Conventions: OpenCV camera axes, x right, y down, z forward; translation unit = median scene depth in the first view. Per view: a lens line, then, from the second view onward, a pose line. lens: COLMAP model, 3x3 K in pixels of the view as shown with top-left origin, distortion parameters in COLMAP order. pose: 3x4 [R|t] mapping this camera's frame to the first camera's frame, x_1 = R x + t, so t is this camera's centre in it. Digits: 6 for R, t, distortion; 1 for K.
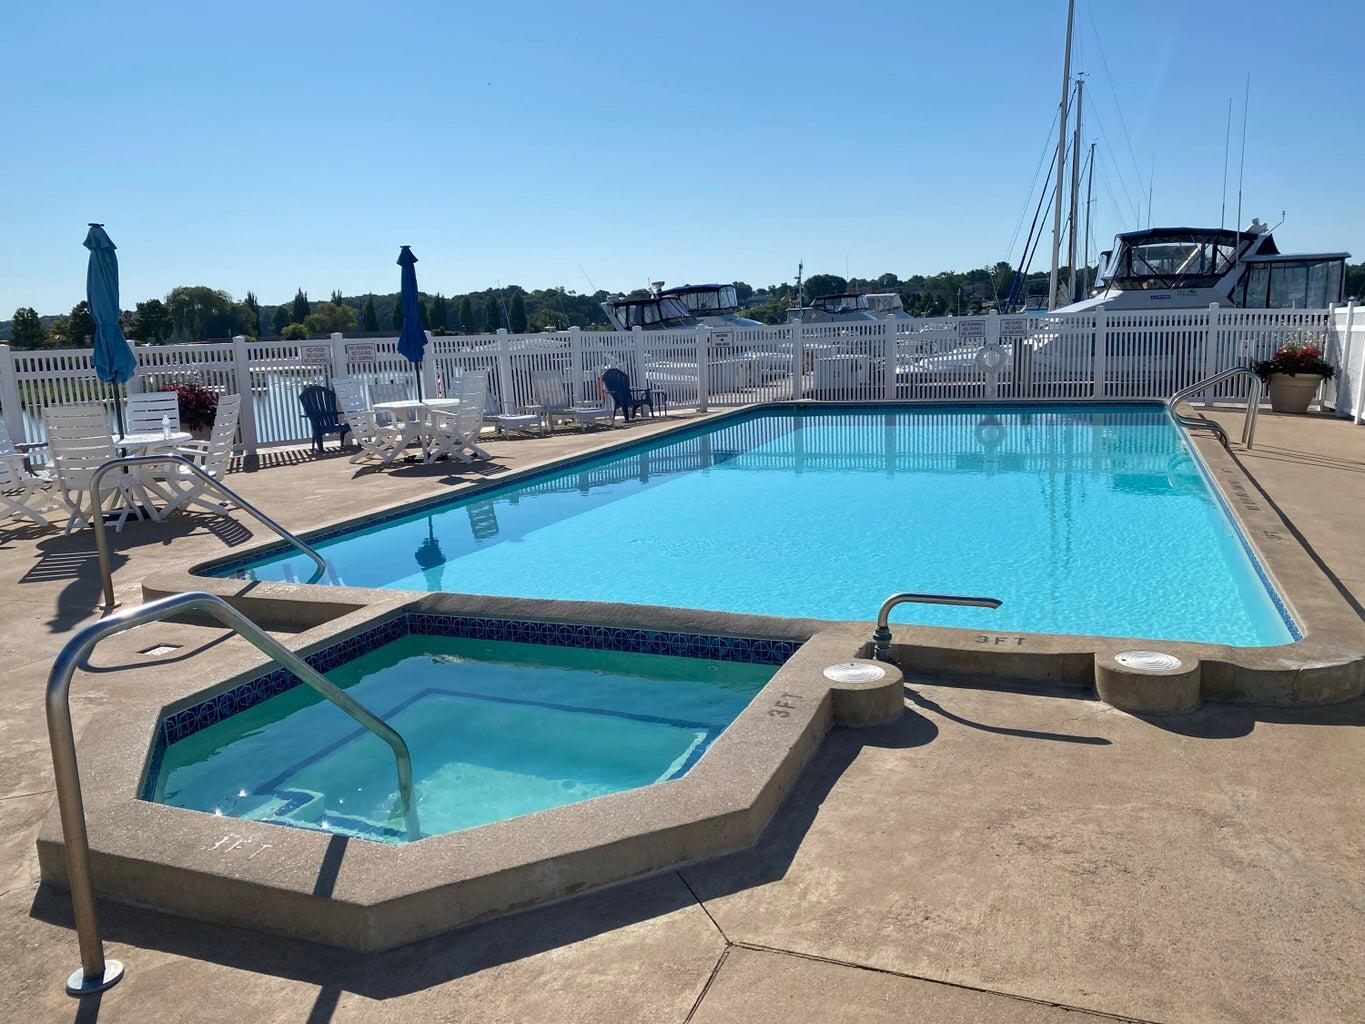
lens RADIAL K [[1026.6, 0, 682.5], [0, 1026.6, 512.0], [0, 0, 1]] dist [0.042179, -0.046740]
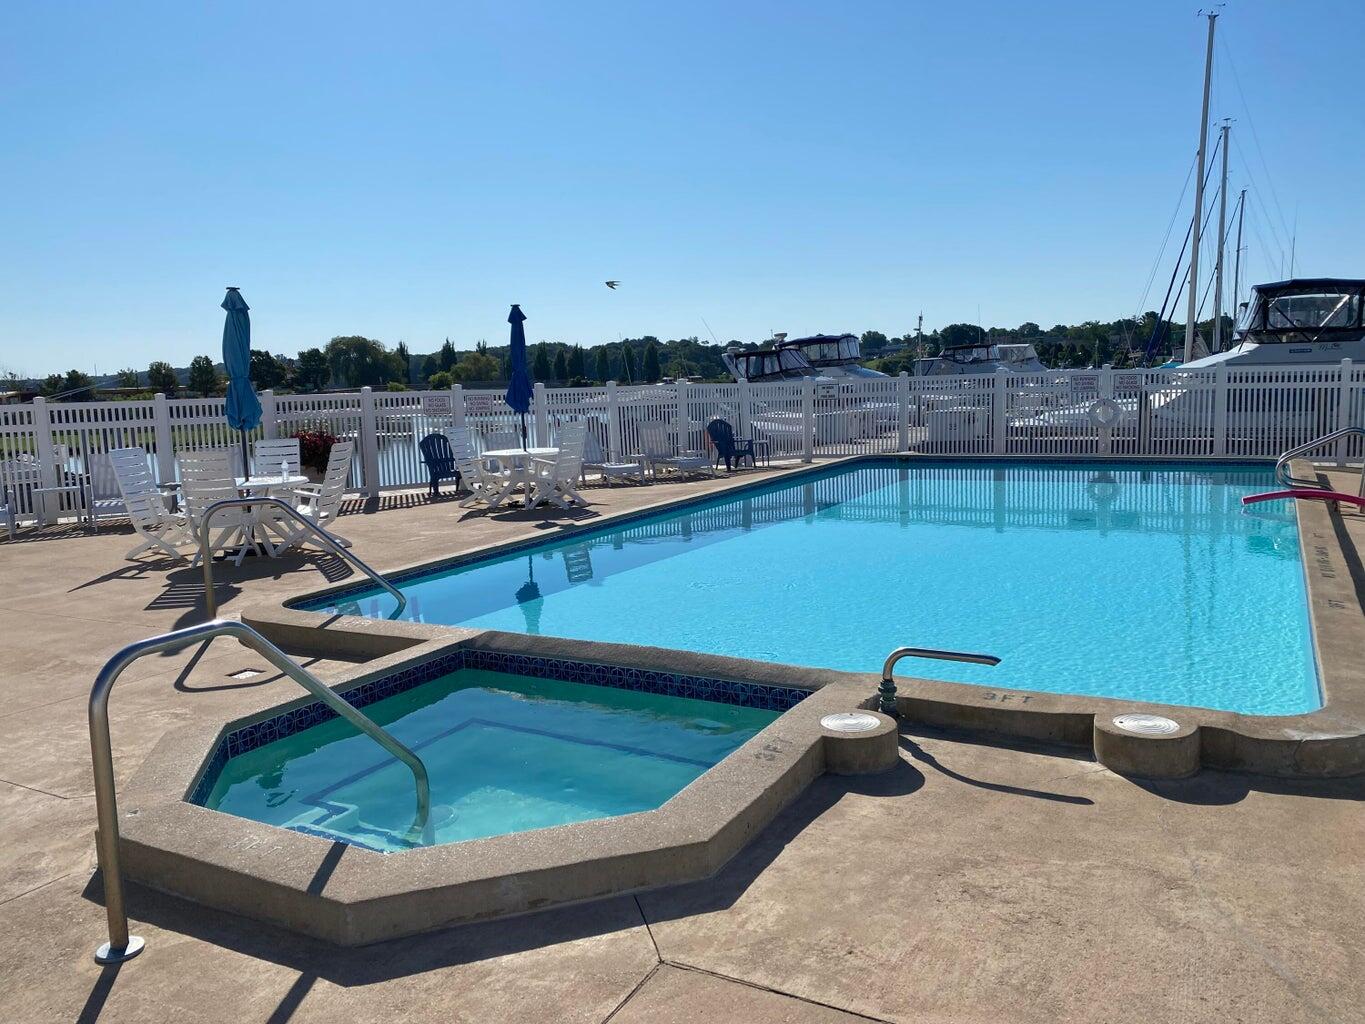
lens RADIAL K [[1026.6, 0, 682.5], [0, 1026.6, 512.0], [0, 0, 1]] dist [0.042179, -0.046740]
pose [[0.992102, 0.022440, -0.123412, 0.107829], [-0.028152, 0.998602, -0.044735, -0.004038], [0.122235, 0.047856, 0.991347, -0.055668]]
